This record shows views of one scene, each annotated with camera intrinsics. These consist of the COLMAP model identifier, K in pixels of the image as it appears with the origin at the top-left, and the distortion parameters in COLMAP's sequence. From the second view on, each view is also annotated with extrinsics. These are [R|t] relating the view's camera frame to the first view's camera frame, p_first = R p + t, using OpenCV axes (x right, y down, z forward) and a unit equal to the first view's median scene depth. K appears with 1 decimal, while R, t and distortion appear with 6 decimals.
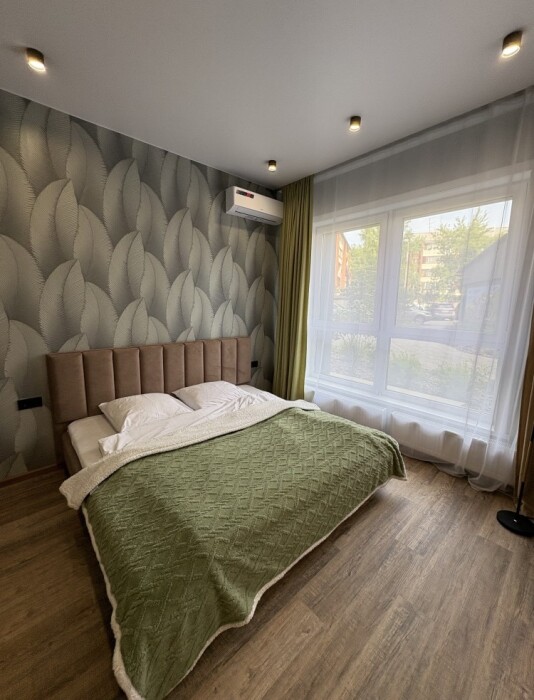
lens RADIAL K [[283.2, 0, 265.8], [0, 283.2, 346.2], [0, 0, 1]] dist [-0.000841, 0.000000]
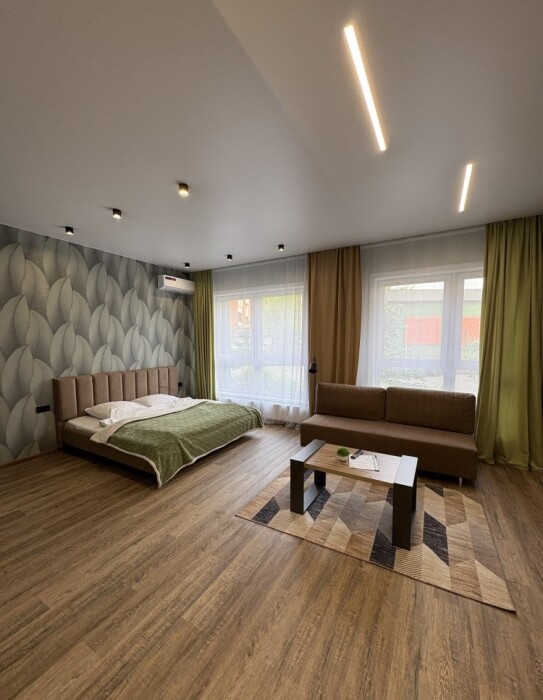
lens RADIAL K [[287.6, 0, 269.4], [0, 287.6, 363.1], [0, 0, 1]] dist [0.000232, 0.000219]
pose [[0.950034, -0.045637, 0.308793, -0.073117], [0.068462, 0.995632, -0.063486, 0.106785], [-0.304546, 0.081454, 0.949008, -0.806876]]
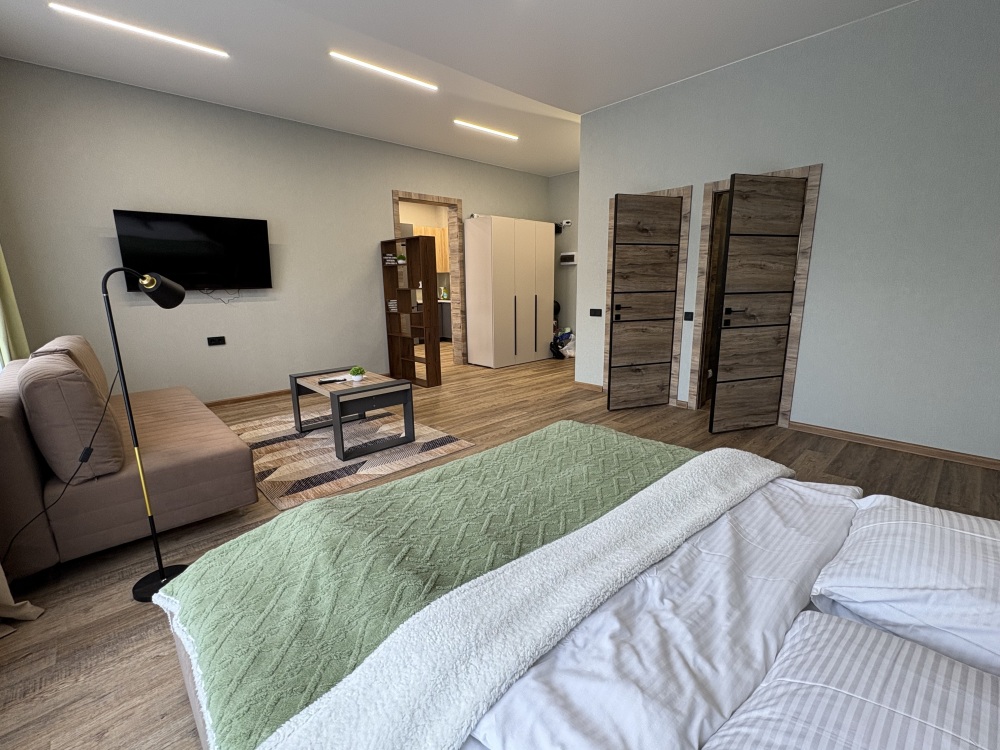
lens RADIAL K [[446.9, 0, 501.6], [0, 446.9, 376.4], [0, 0, 1]] dist [0.000457, 0.000167]
pose [[-0.999661, 0.002929, -0.025886, 0.040568], [-0.006531, 0.933762, 0.357835, -0.093602], [0.025220, 0.357883, -0.933426, 1.168181]]
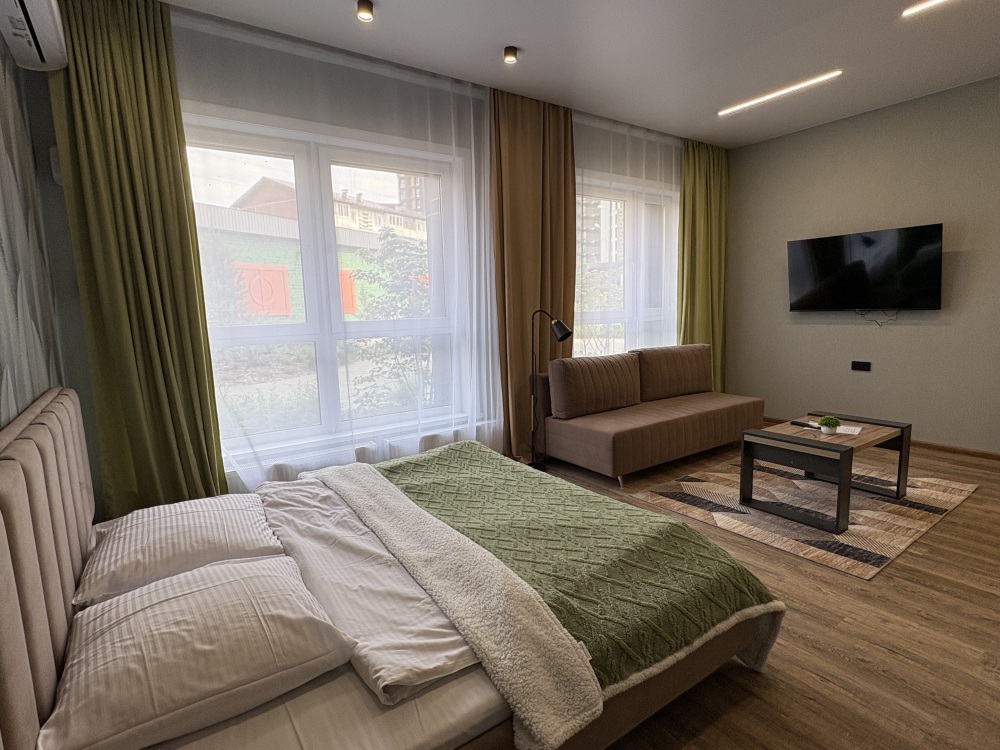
lens RADIAL K [[520.2, 0, 502.9], [0, 520.2, 377.0], [0, 0, 1]] dist [0.000805, 0.000240]
pose [[0.112238, -0.154729, 0.981561, -0.775615], [0.185025, 0.973782, 0.132345, -0.039147], [-0.976303, 0.166759, 0.137924, 0.519833]]
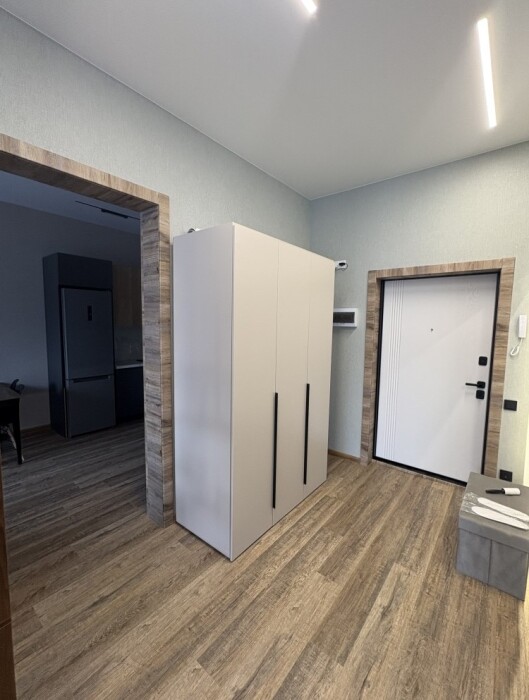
lens RADIAL K [[304.2, 0, 261.7], [0, 304.2, 347.6], [0, 0, 1]] dist [0.000021, -0.000024]
pose [[-0.986961, -0.017316, -0.160025, 0.069252], [-0.055265, 0.970213, 0.235865, 0.048978], [0.151174, 0.241633, -0.958520, -0.396046]]
